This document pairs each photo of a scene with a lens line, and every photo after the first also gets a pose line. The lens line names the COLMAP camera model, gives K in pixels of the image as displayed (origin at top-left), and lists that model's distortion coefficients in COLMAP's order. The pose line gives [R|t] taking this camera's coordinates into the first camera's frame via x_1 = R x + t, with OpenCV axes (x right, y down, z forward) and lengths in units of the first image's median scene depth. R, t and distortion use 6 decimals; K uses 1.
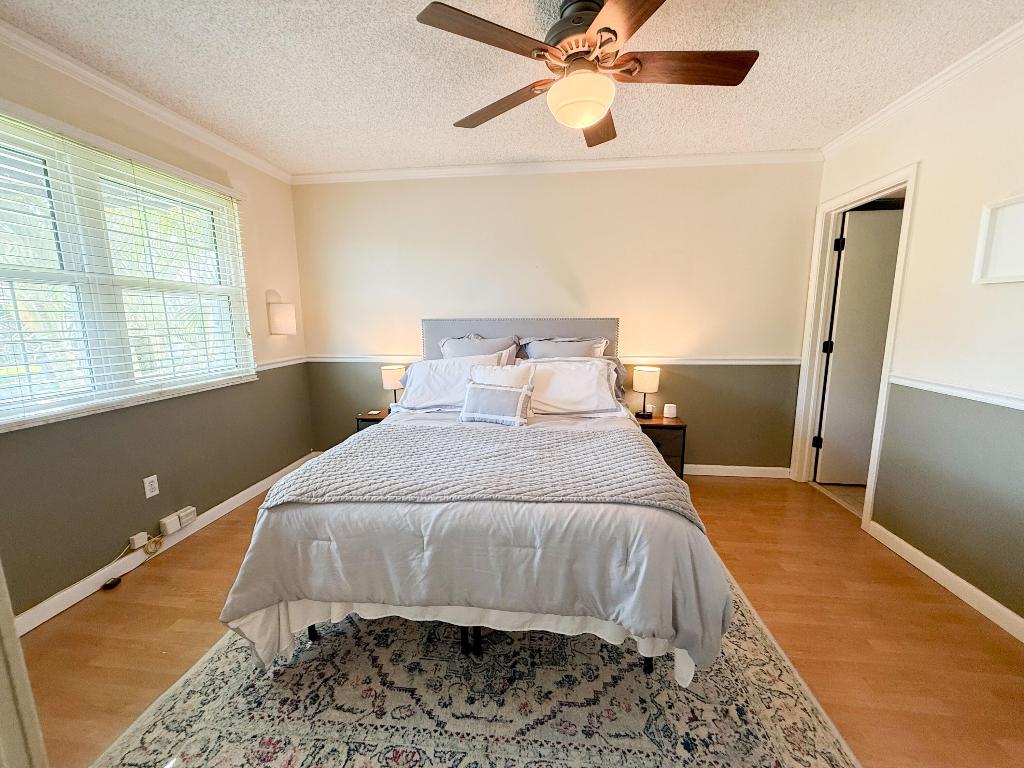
lens RADIAL K [[406.0, 0, 511.0], [0, 406.0, 383.7], [0, 0, 1]] dist [-0.001071, -0.000398]
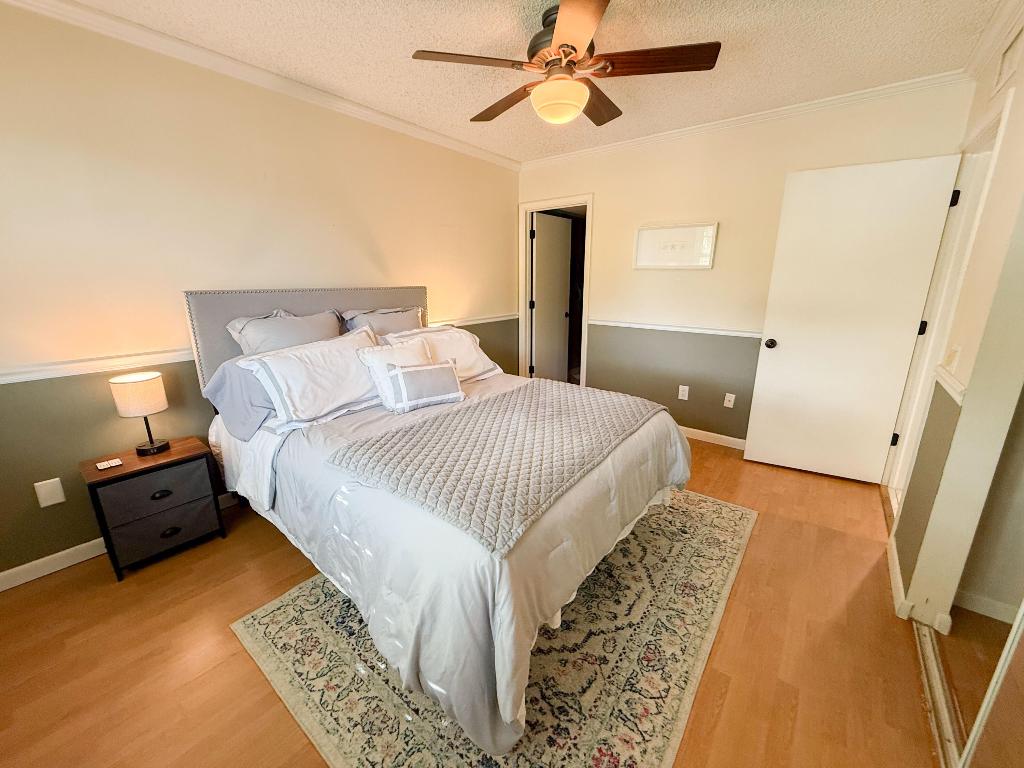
lens RADIAL K [[406.0, 0, 510.8], [0, 406.0, 381.8], [0, 0, 1]] dist [-0.001071, -0.000398]
pose [[0.528862, -0.205250, 0.823515, -1.114865], [0.133061, 0.978369, 0.158394, -0.124153], [-0.838212, 0.025809, 0.544733, 0.547568]]
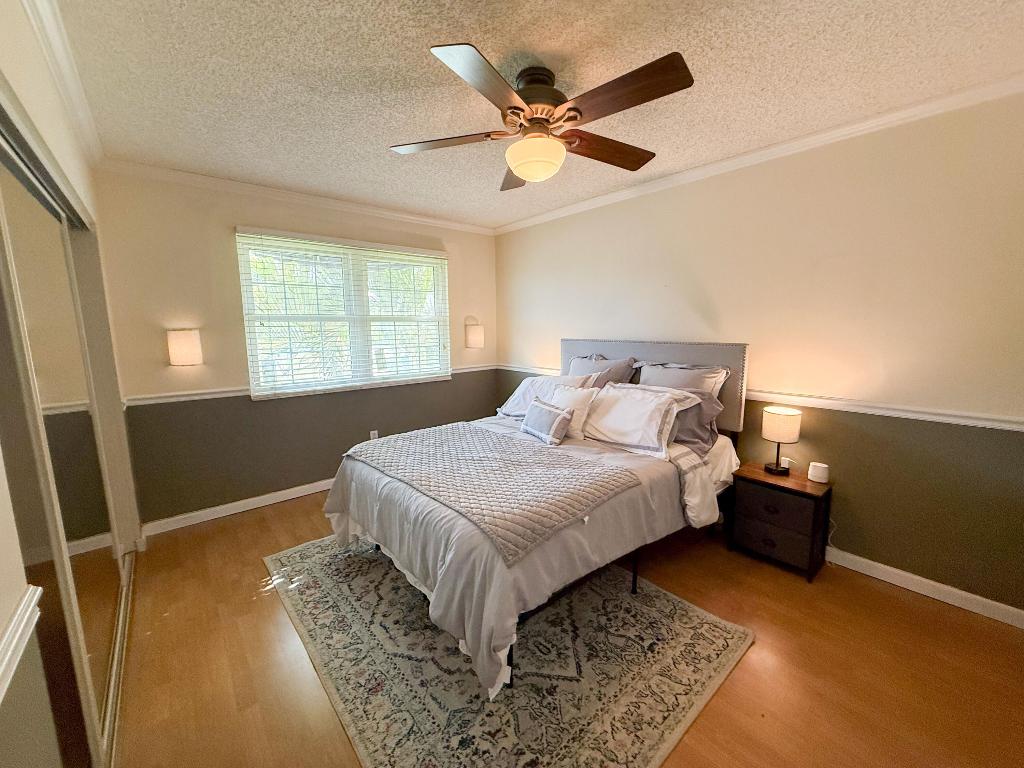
lens RADIAL K [[406.0, 0, 511.5], [0, 406.0, 384.4], [0, 0, 1]] dist [-0.001071, -0.000398]
pose [[0.732545, 0.098142, -0.673607, 1.012749], [-0.104925, 0.994006, 0.030717, -0.119662], [0.672584, 0.048176, 0.738451, 0.179081]]
